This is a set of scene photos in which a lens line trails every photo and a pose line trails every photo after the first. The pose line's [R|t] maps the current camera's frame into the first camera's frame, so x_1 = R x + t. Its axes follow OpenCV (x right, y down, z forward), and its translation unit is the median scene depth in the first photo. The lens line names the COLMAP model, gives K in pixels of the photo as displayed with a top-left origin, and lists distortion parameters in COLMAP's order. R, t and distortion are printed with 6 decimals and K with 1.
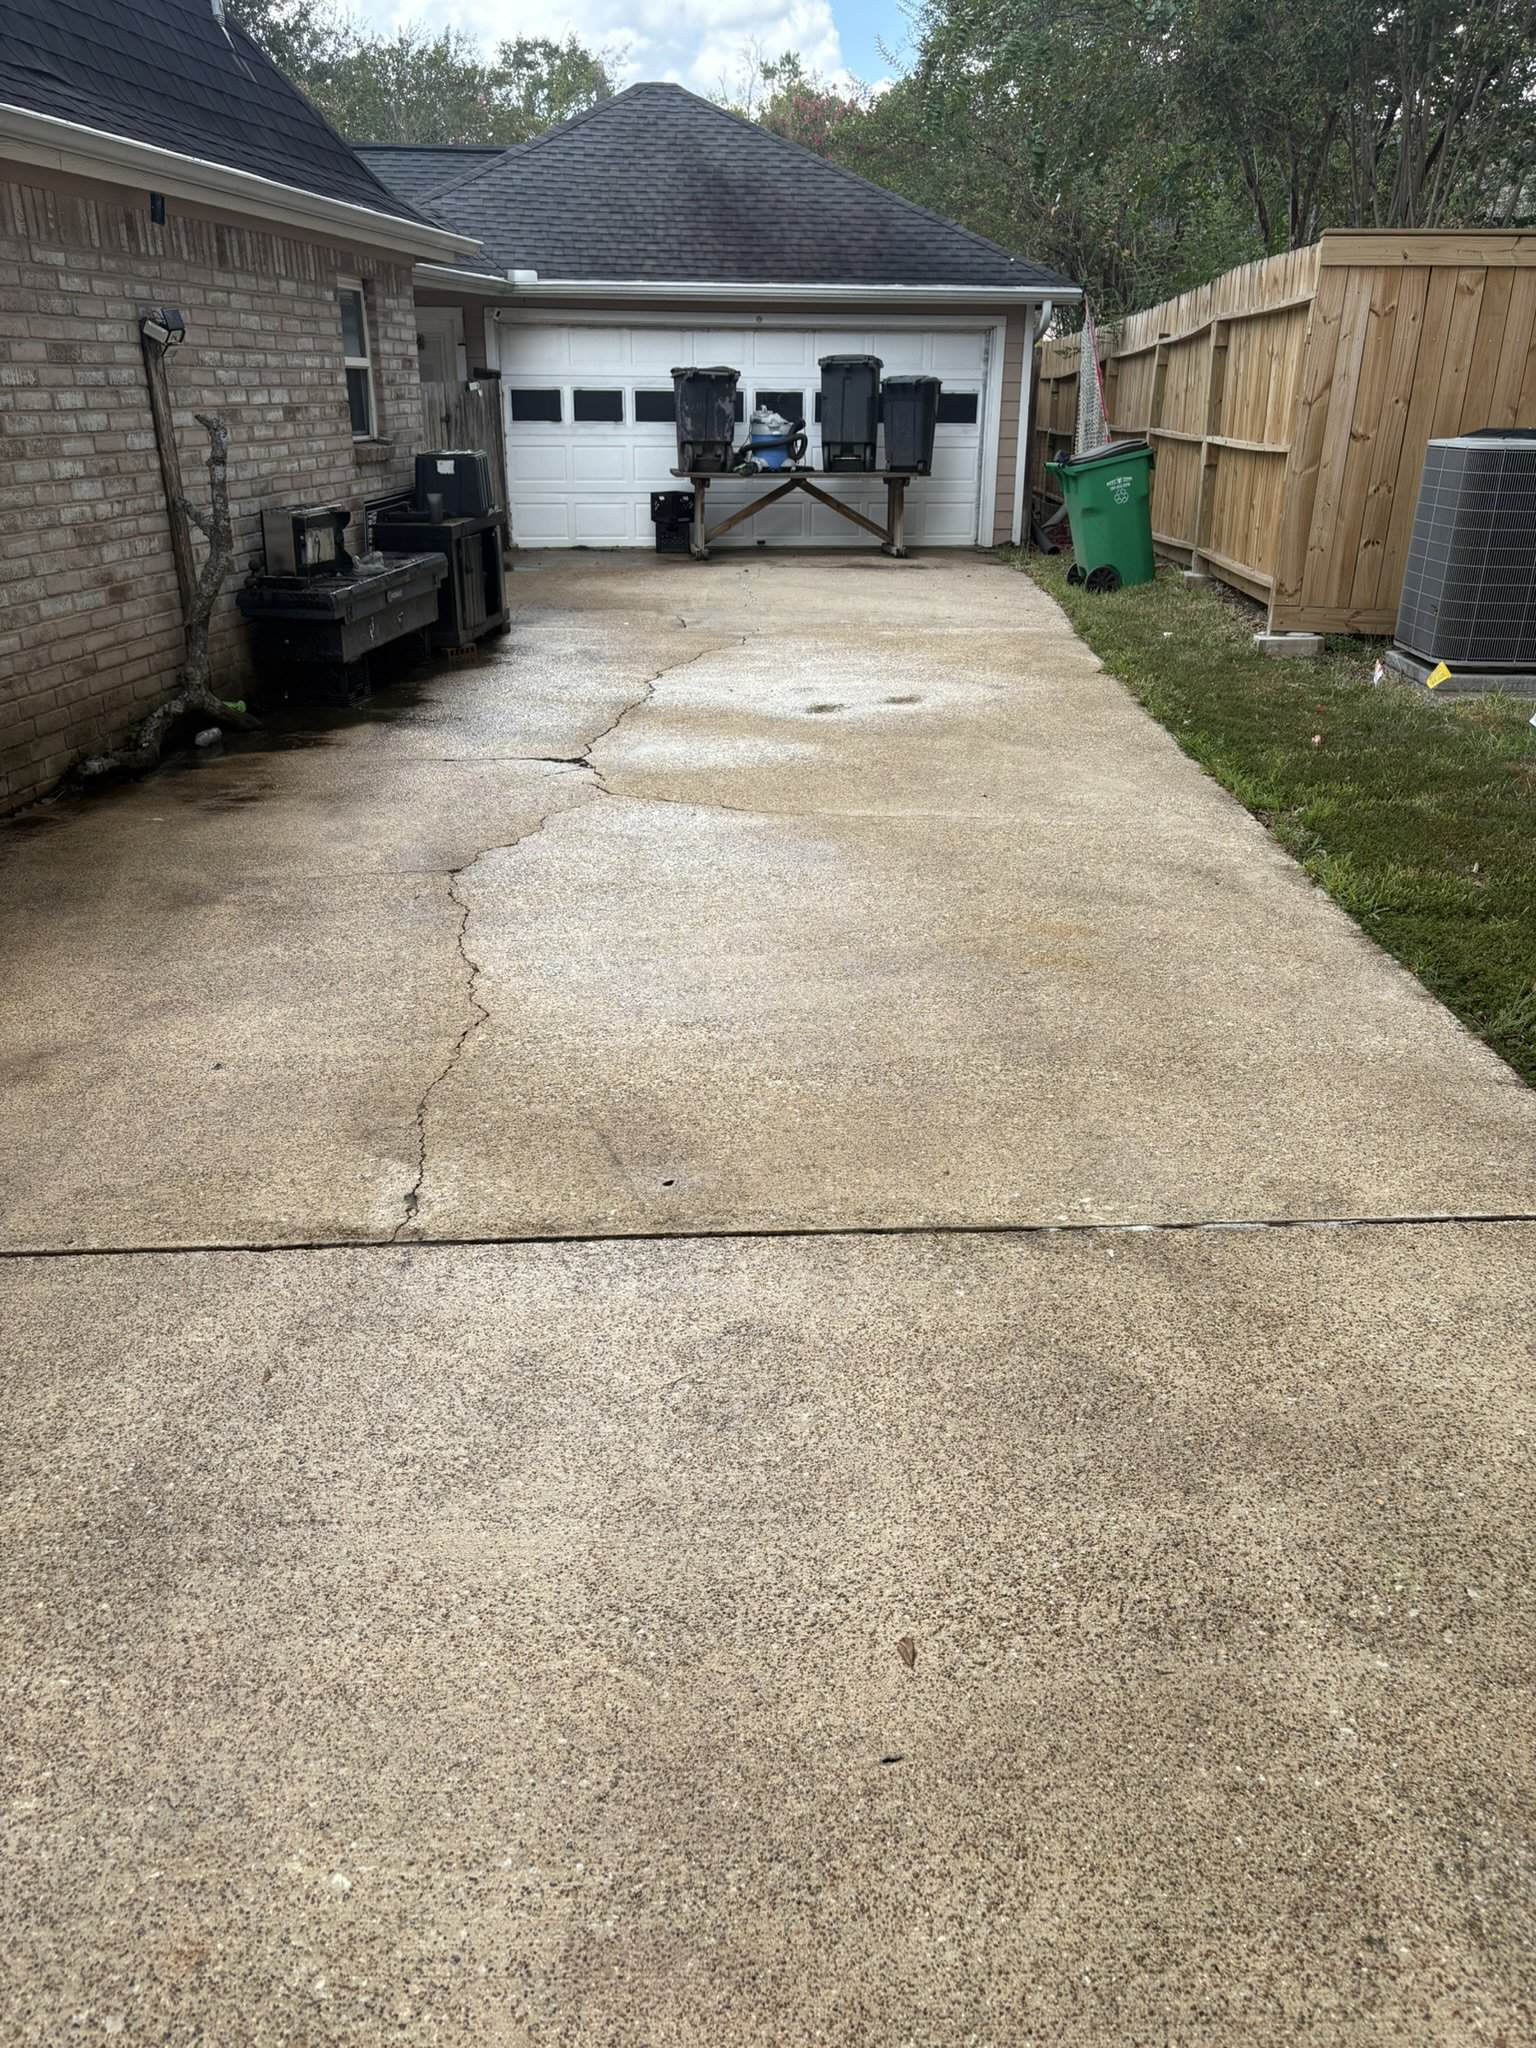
lens RADIAL K [[1572.1, 0, 768.8], [0, 1572.1, 1024.3], [0, 0, 1]] dist [-0.000828, -0.007595]
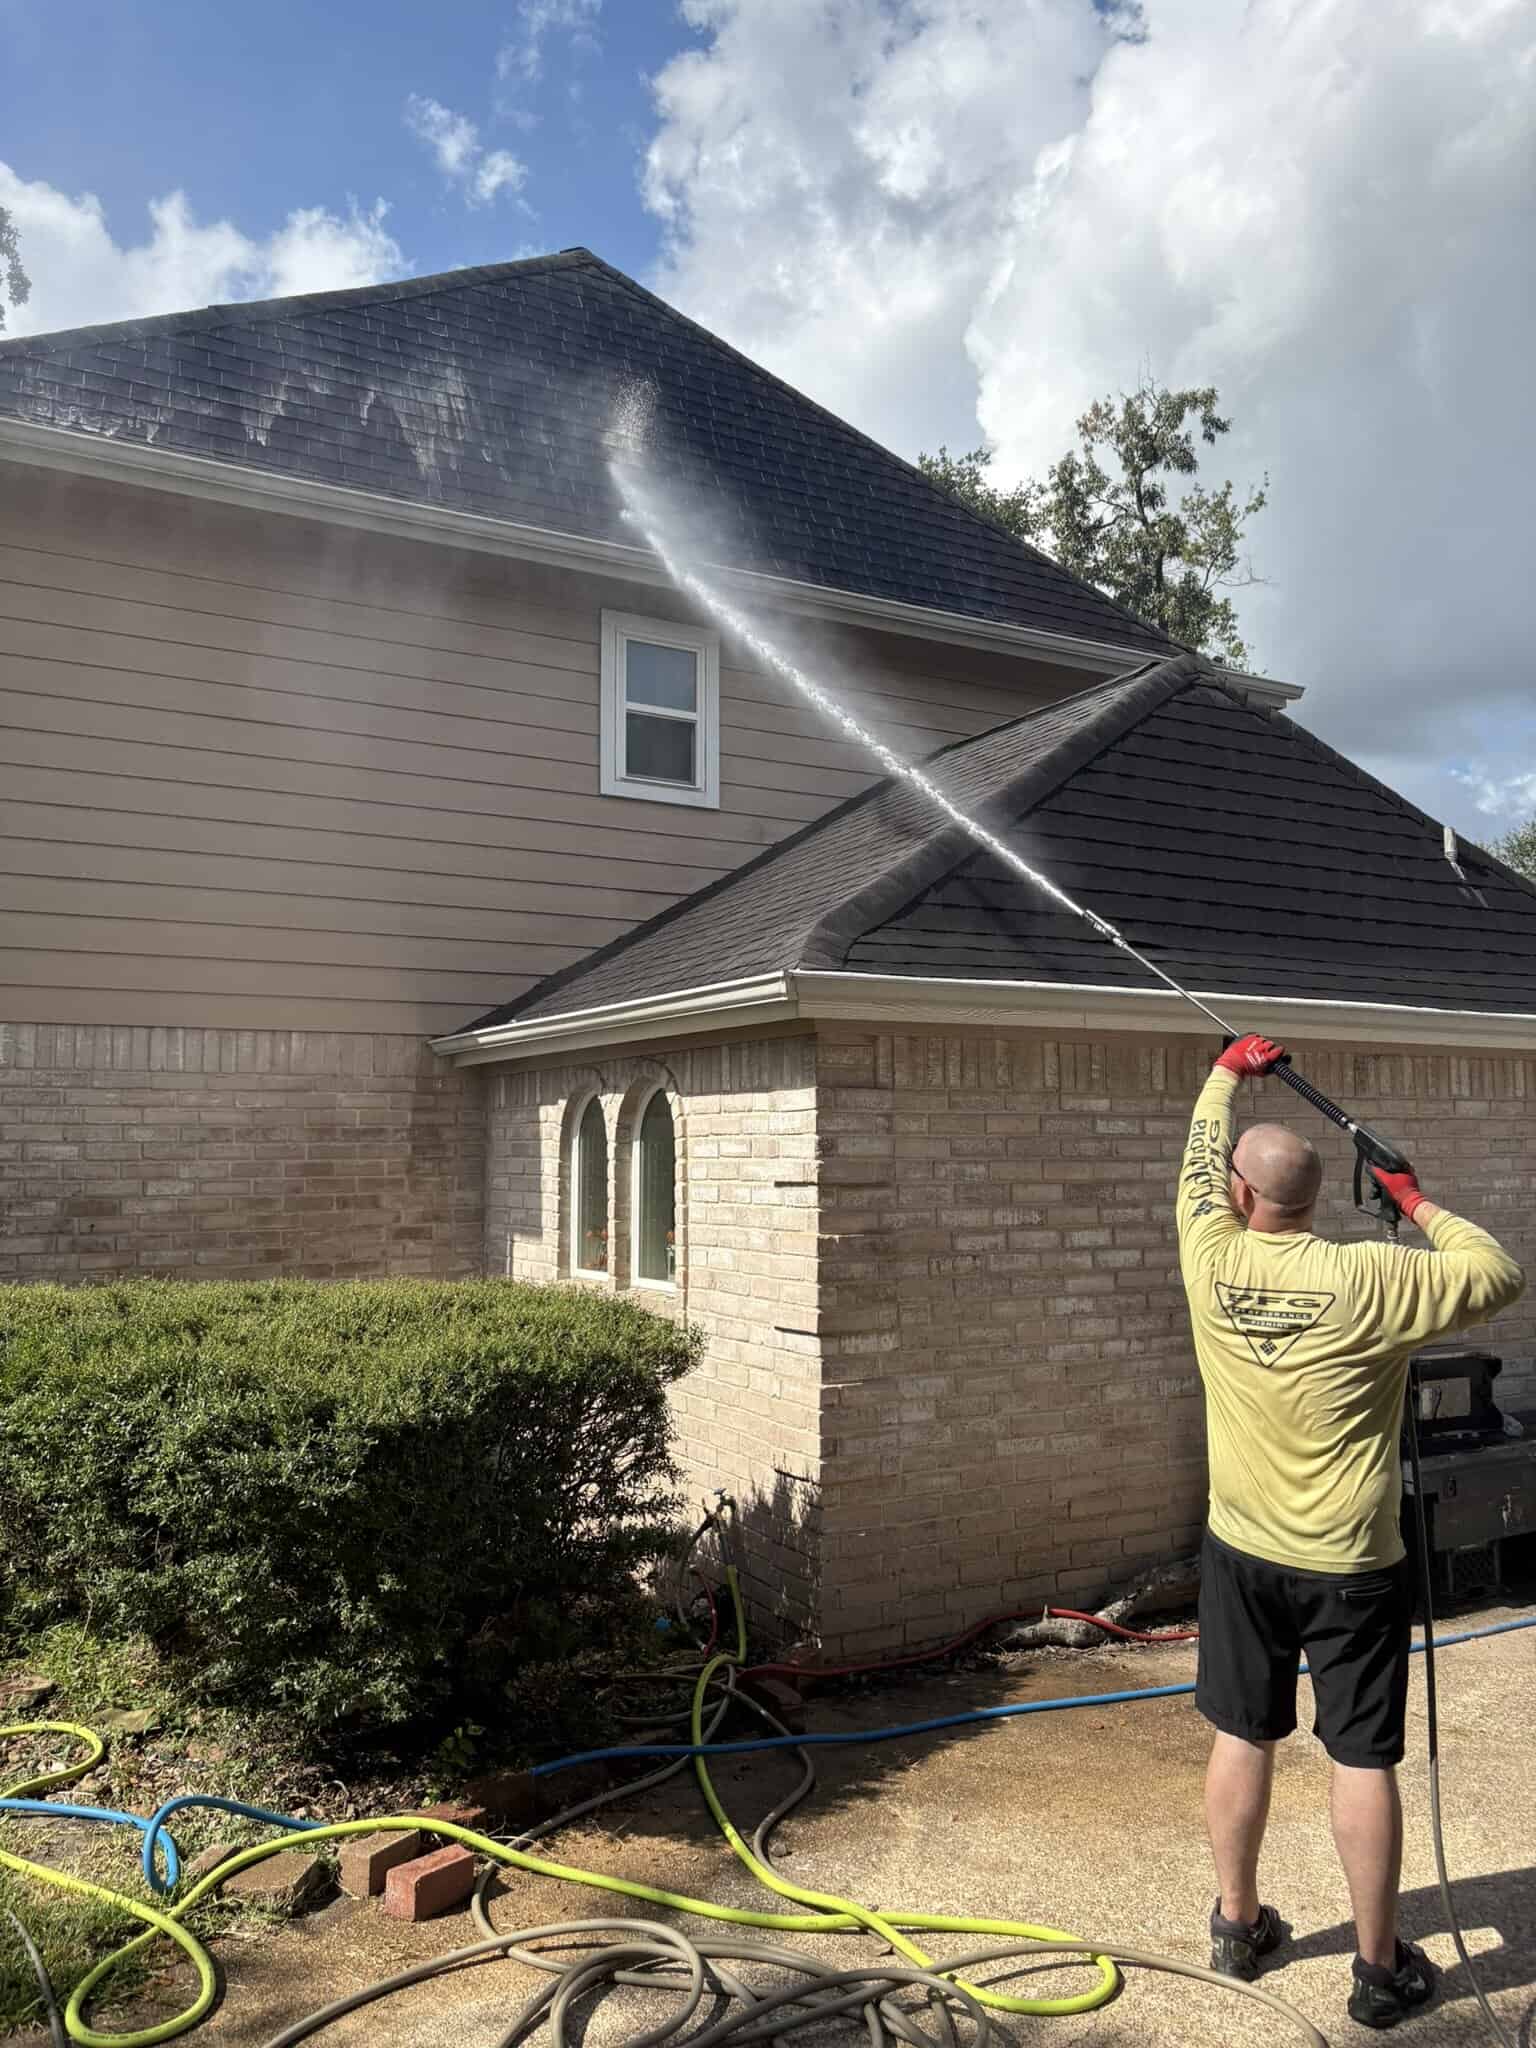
lens RADIAL K [[1572.1, 0, 767.4], [0, 1572.1, 1029.3], [0, 0, 1]] dist [-0.000828, -0.007595]
pose [[0.599005, -0.068283, -0.797828, 0.218271], [-0.297631, 0.905989, -0.300999, -0.161911], [0.743376, 0.417759, 0.522369, 0.289345]]
